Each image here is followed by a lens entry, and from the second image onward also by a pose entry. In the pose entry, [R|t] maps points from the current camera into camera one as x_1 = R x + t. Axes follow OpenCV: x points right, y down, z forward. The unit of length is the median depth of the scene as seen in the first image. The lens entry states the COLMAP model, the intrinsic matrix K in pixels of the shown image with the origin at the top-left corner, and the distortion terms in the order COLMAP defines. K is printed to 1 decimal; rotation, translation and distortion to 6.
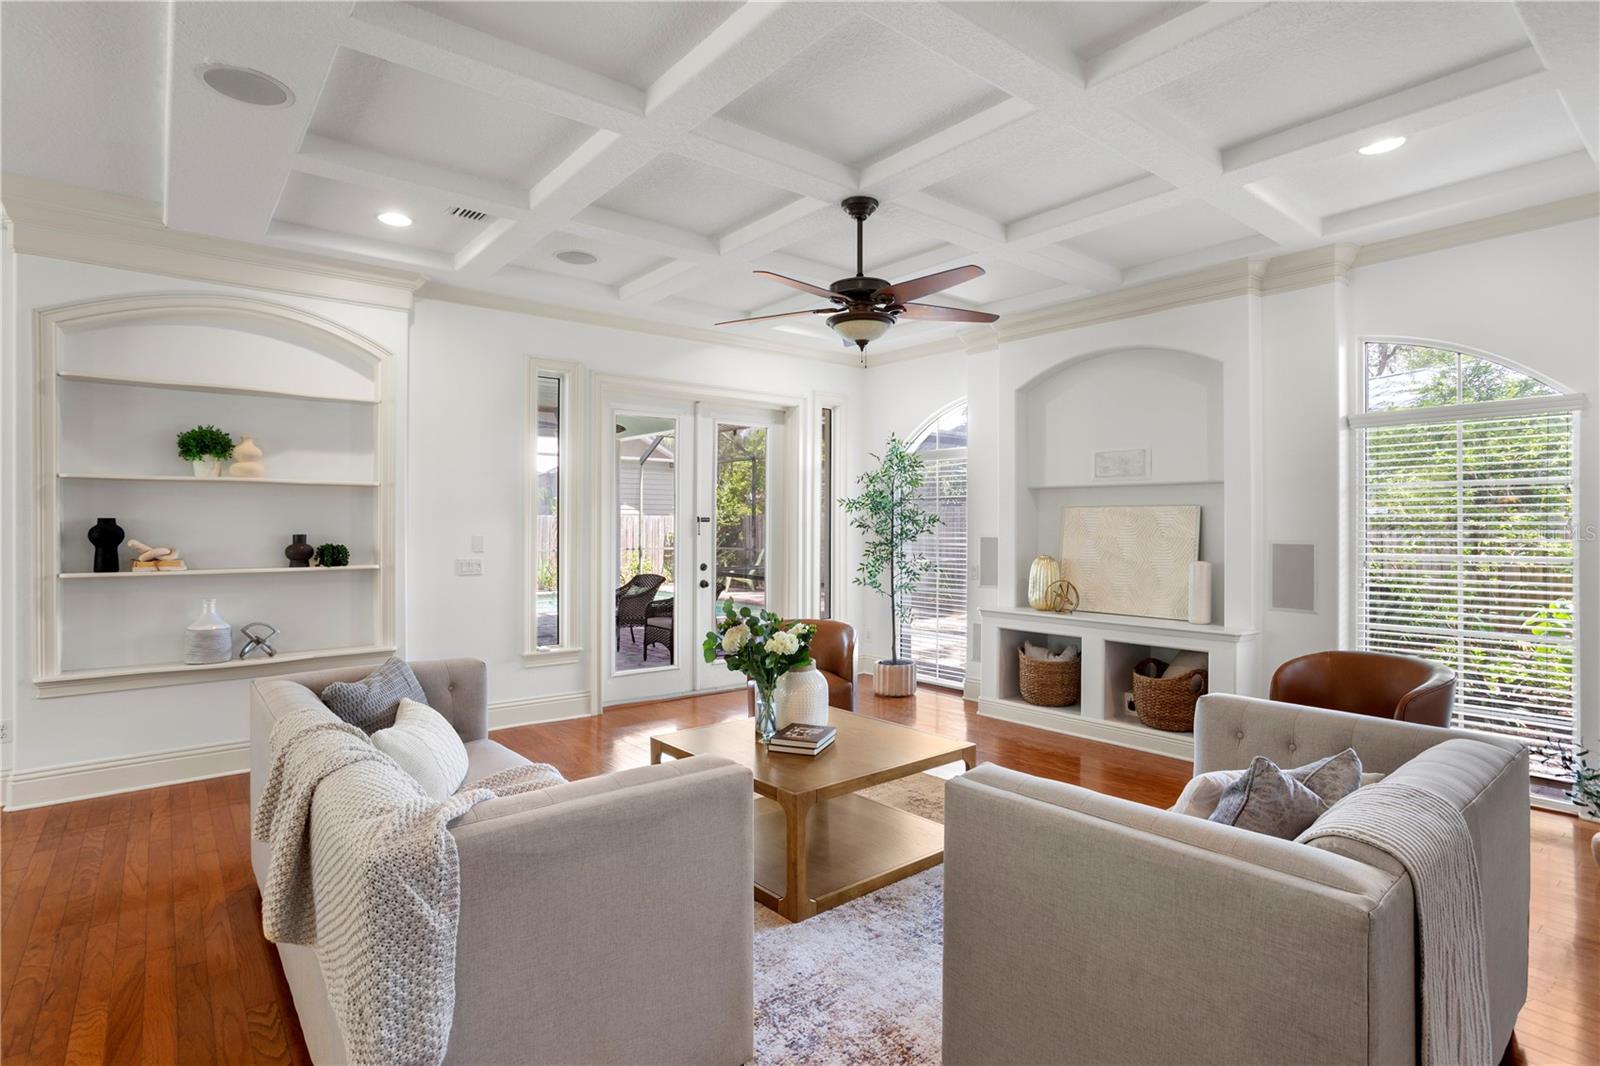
lens RADIAL K [[815.3, 0, 797.6], [0, 815.3, 521.2], [0, 0, 1]] dist [-0.052808, 0.032185]
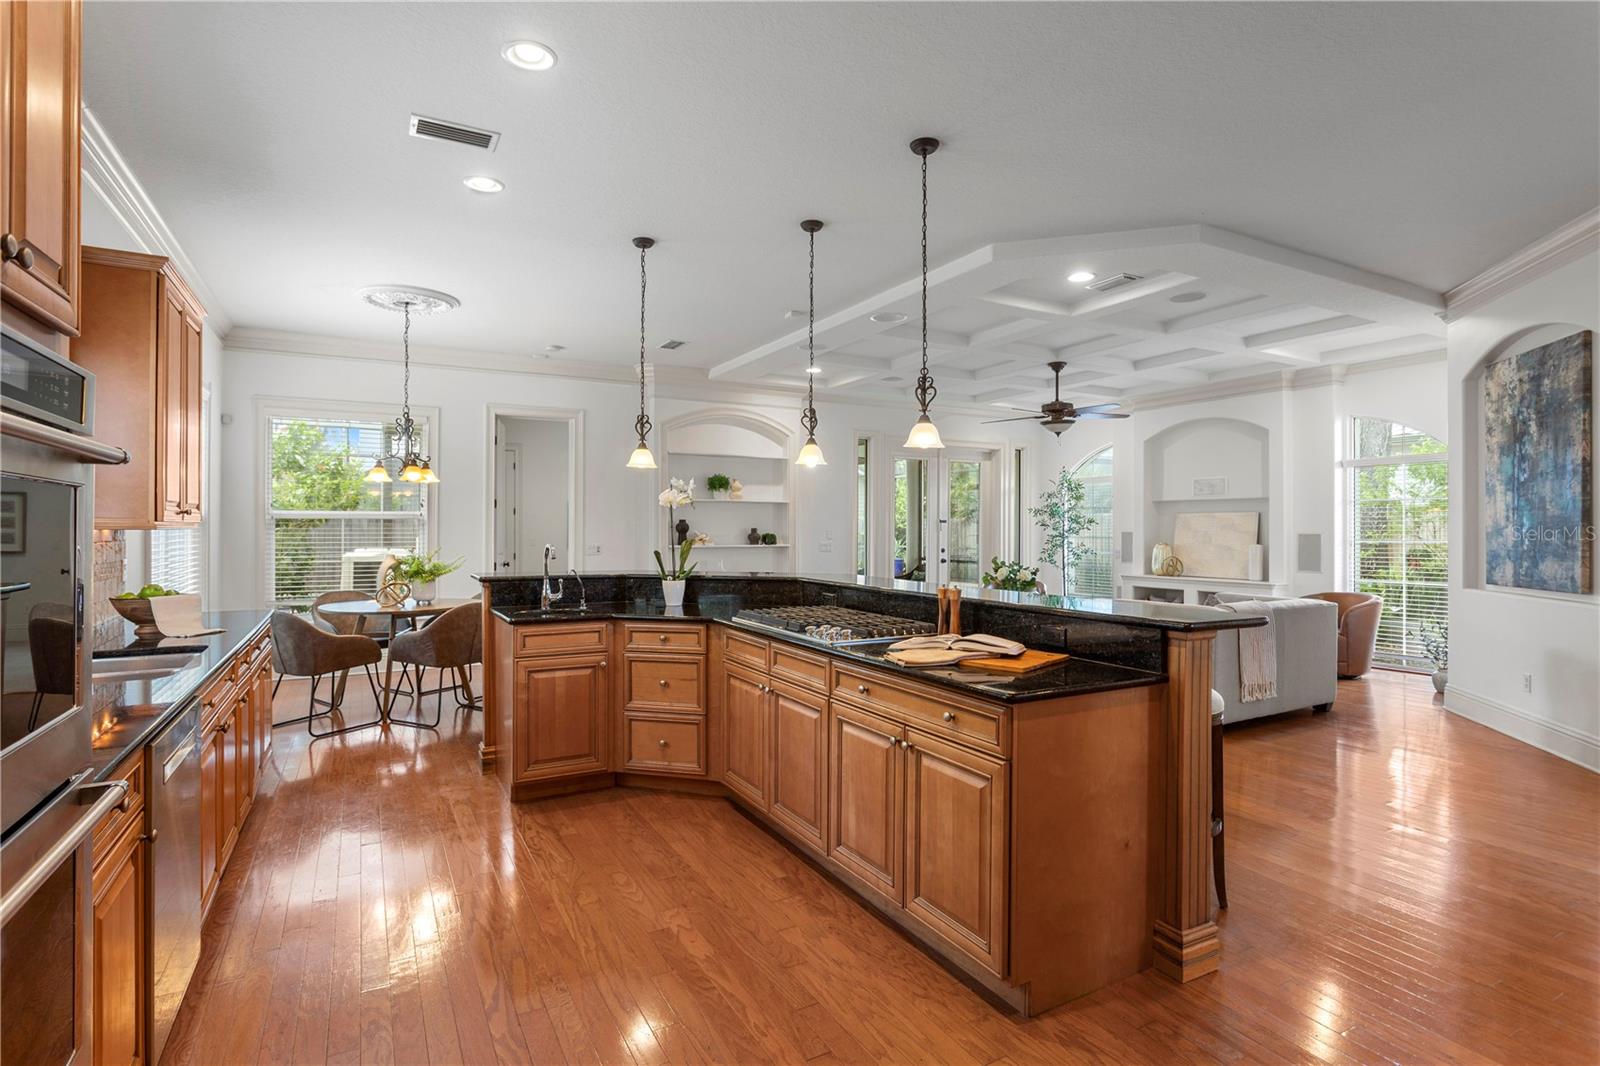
lens RADIAL K [[792.0, 0, 794.7], [0, 792.0, 523.1], [0, 0, 1]] dist [-0.007351, 0.000986]
pose [[0.984022, -0.000442, -0.178049, -0.176322], [-0.000391, 0.999989, -0.004644, 0.012807], [0.178049, 0.004640, 0.984011, -0.869036]]
